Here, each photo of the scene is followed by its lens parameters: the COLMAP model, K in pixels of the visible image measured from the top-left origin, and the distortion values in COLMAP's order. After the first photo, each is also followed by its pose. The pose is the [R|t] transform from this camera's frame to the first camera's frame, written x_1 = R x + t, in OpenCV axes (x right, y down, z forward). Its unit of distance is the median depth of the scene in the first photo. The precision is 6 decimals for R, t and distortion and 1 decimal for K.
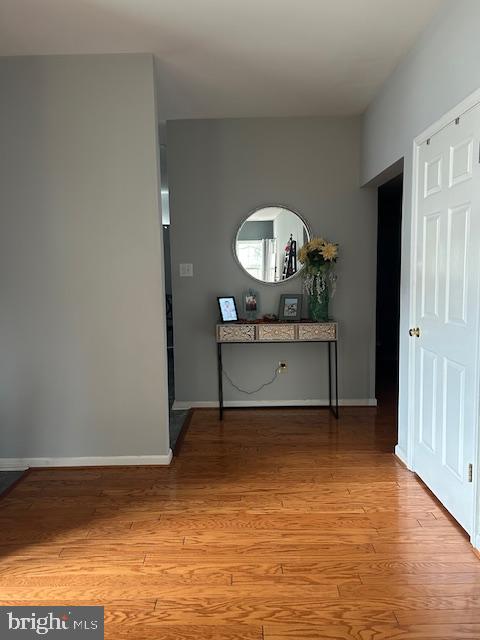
lens RADIAL K [[477.2, 0, 239.0], [0, 477.2, 319.7], [0, 0, 1]] dist [0.046430, -0.034204]
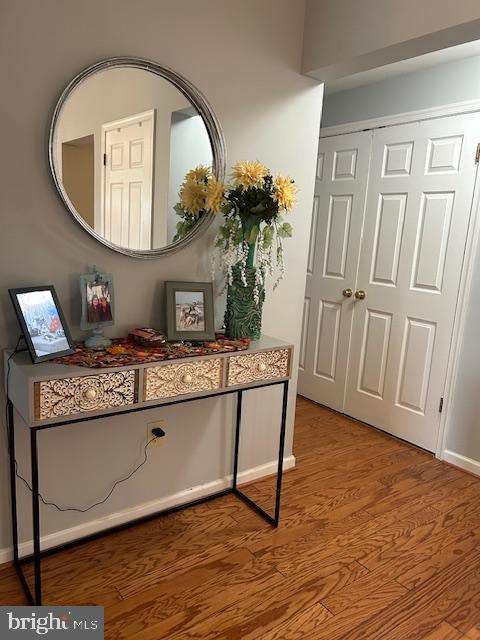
lens RADIAL K [[477.2, 0, 242.6], [0, 477.2, 320.8], [0, 0, 1]] dist [0.046430, -0.034204]
pose [[0.785868, -0.047523, 0.616566, -0.130000], [-0.019076, 0.994705, 0.100983, -0.063444], [-0.618100, -0.091121, 0.780800, 0.618769]]
